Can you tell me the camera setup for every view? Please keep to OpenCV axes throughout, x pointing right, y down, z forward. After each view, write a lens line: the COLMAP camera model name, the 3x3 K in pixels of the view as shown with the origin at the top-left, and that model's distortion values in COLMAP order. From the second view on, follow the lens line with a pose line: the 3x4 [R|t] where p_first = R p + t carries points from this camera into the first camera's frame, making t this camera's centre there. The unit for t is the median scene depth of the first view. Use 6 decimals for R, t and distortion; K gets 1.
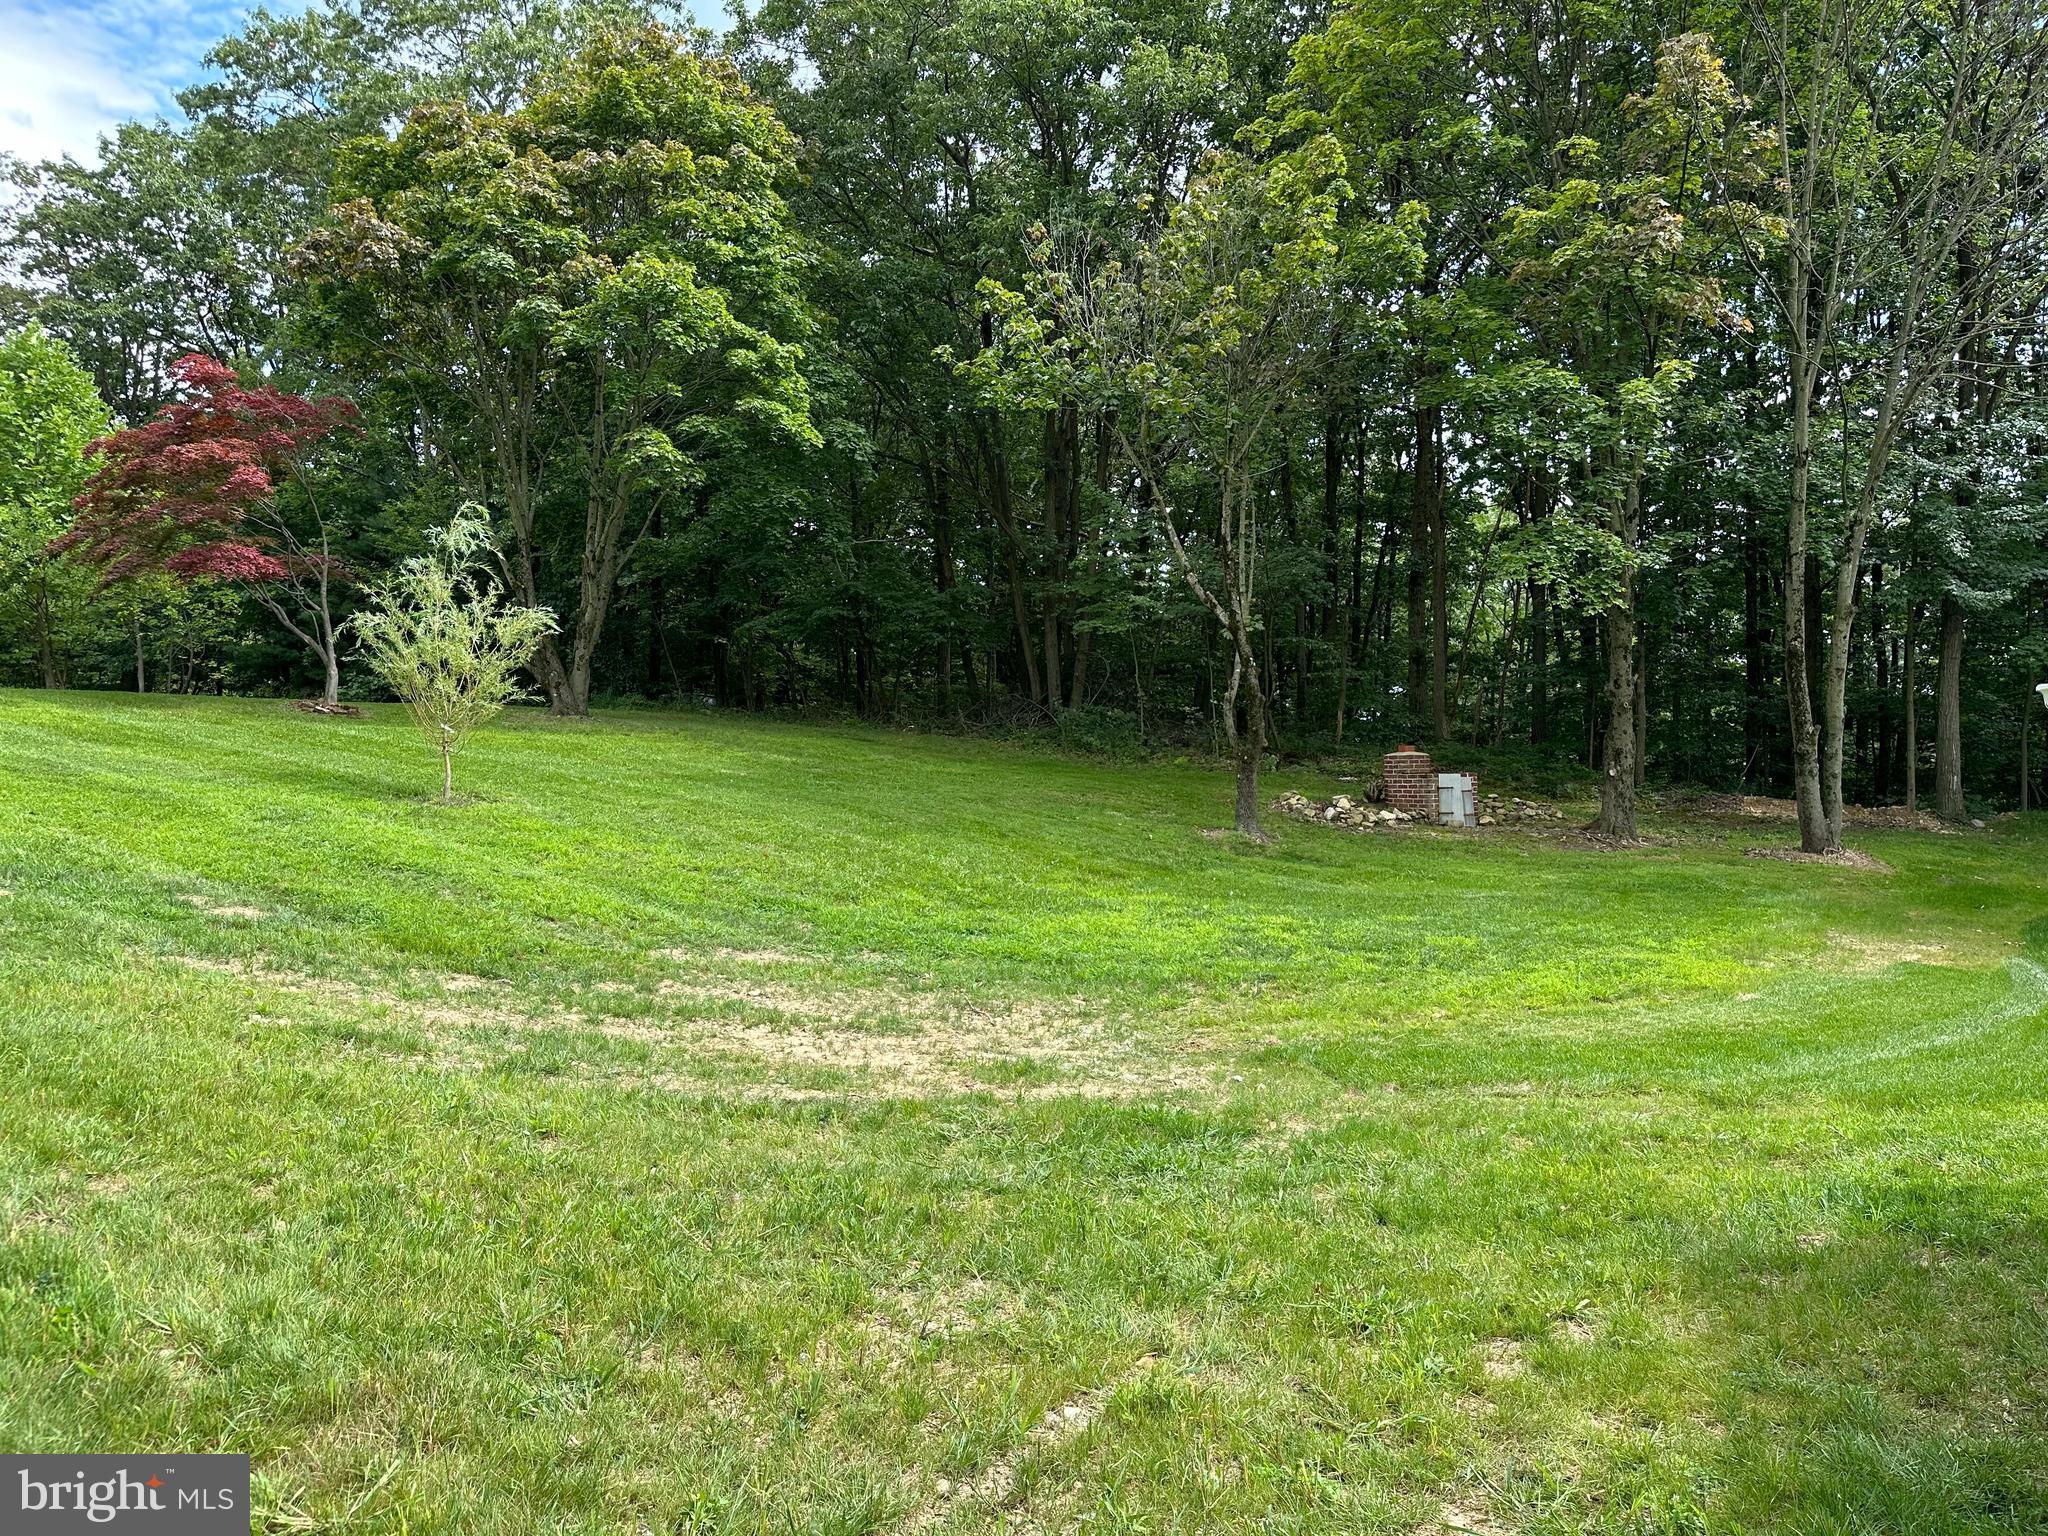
lens RADIAL K [[1442.6, 0, 1022.4], [0, 1442.6, 770.5], [0, 0, 1]] dist [0.050137, -0.044700]
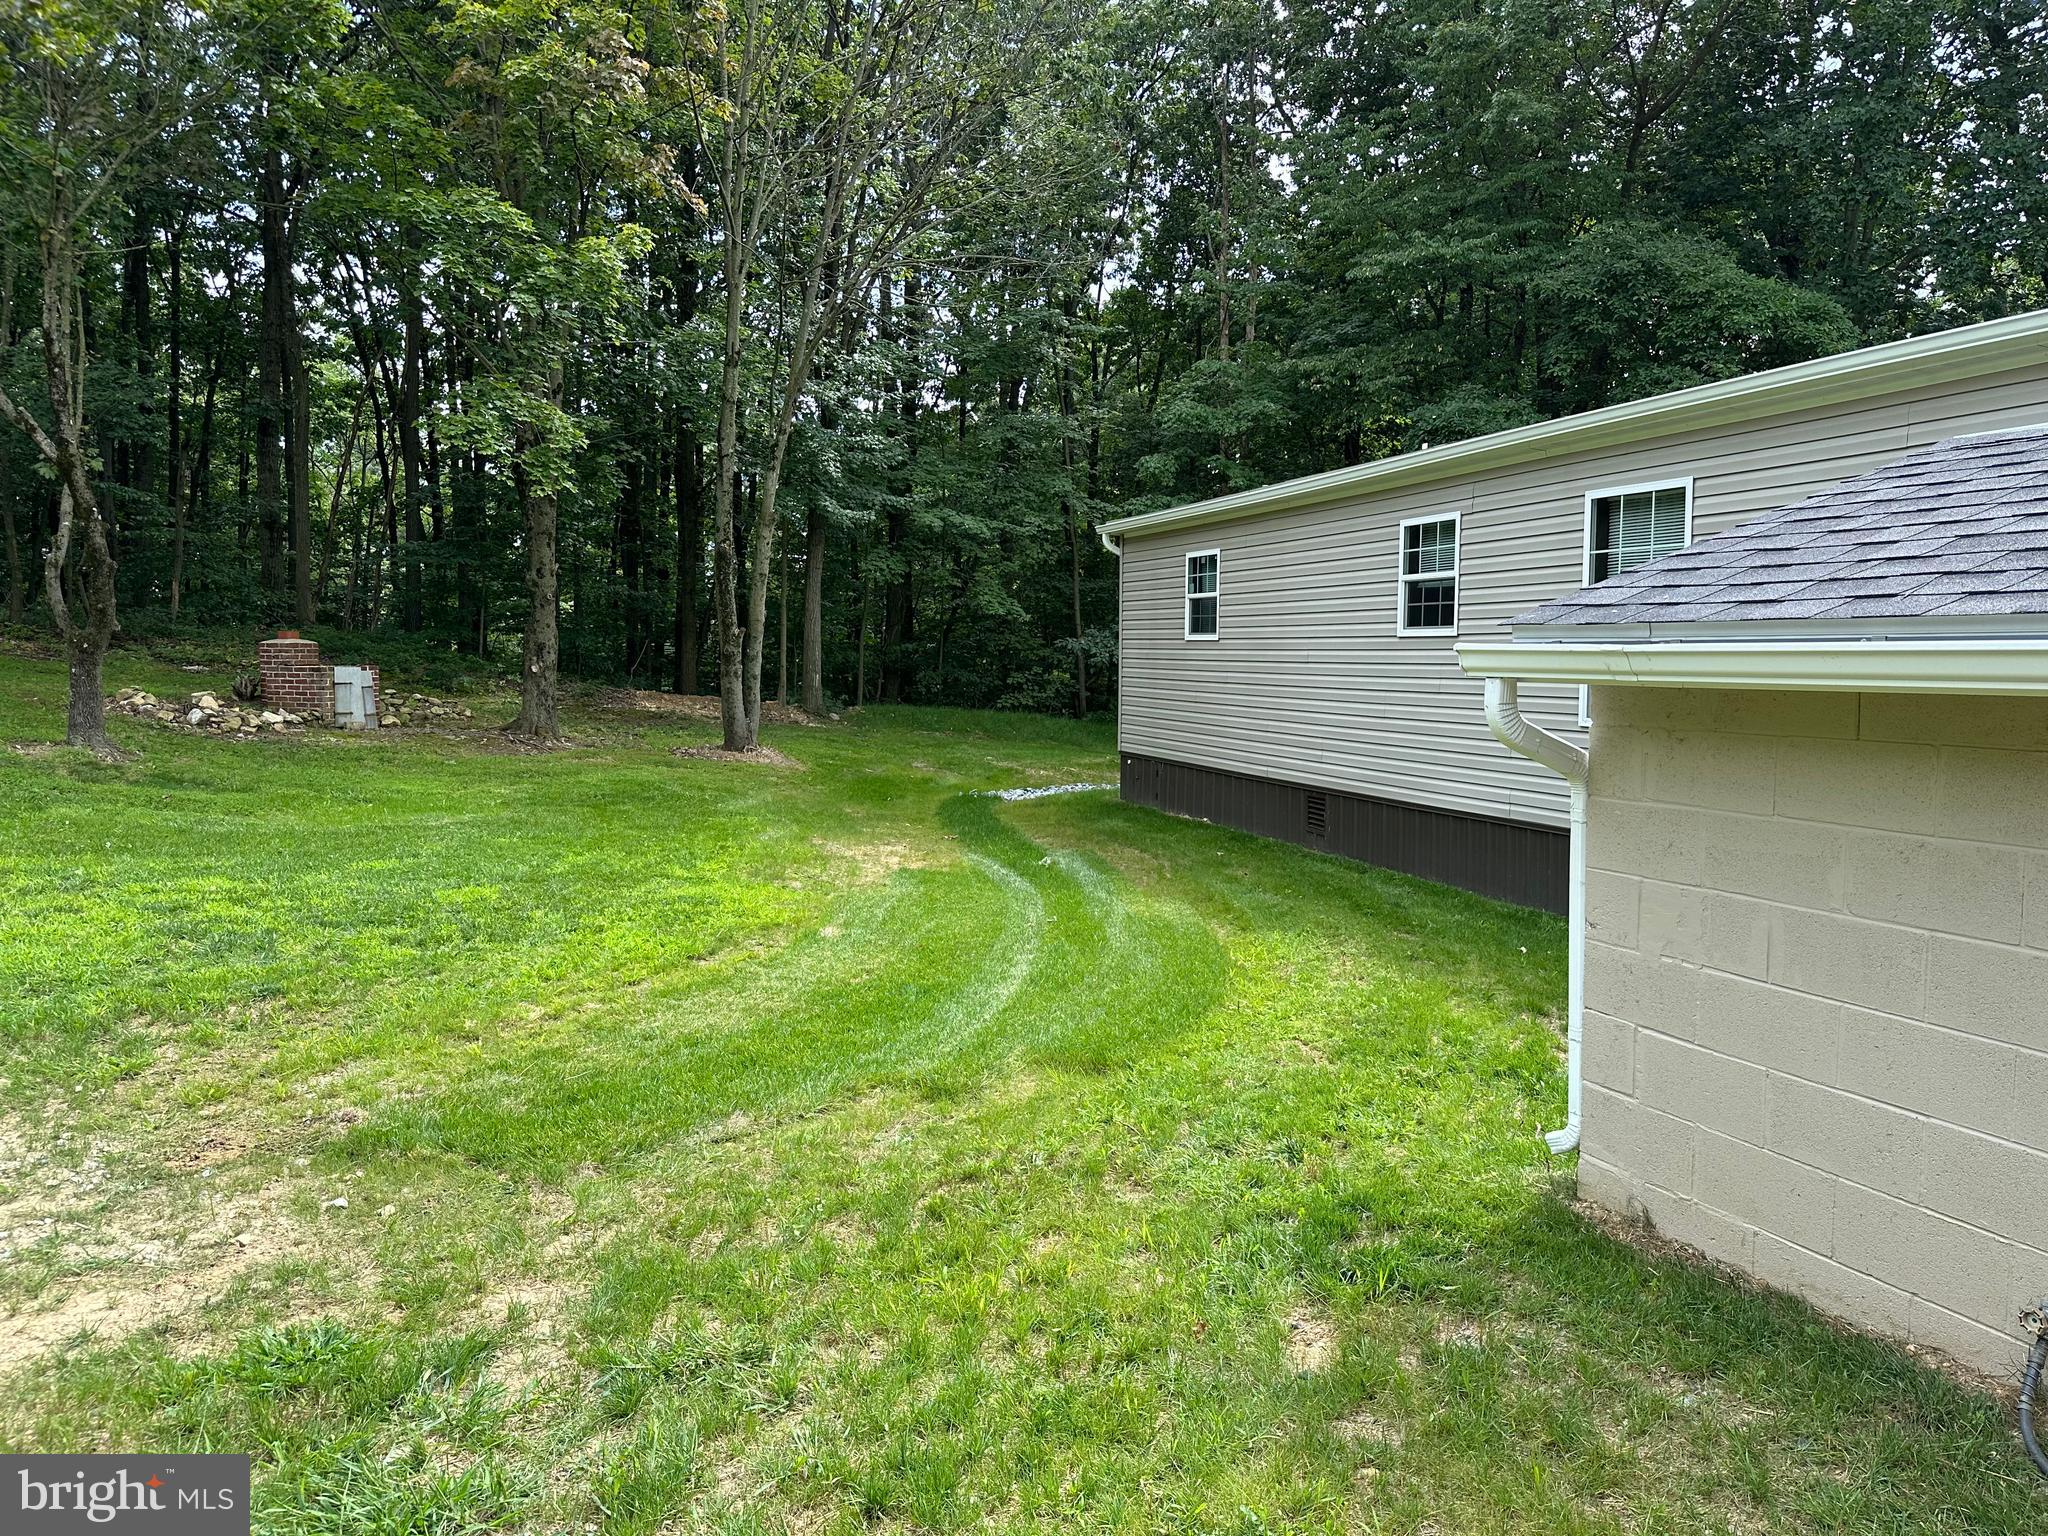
lens RADIAL K [[1442.6, 0, 1041.5], [0, 1442.6, 761.2], [0, 0, 1]] dist [0.050137, -0.044700]
pose [[0.704723, -0.033013, 0.708714, -0.028875], [-0.020870, 0.997520, 0.067220, -0.009905], [-0.709176, -0.062162, 0.702286, 0.131075]]
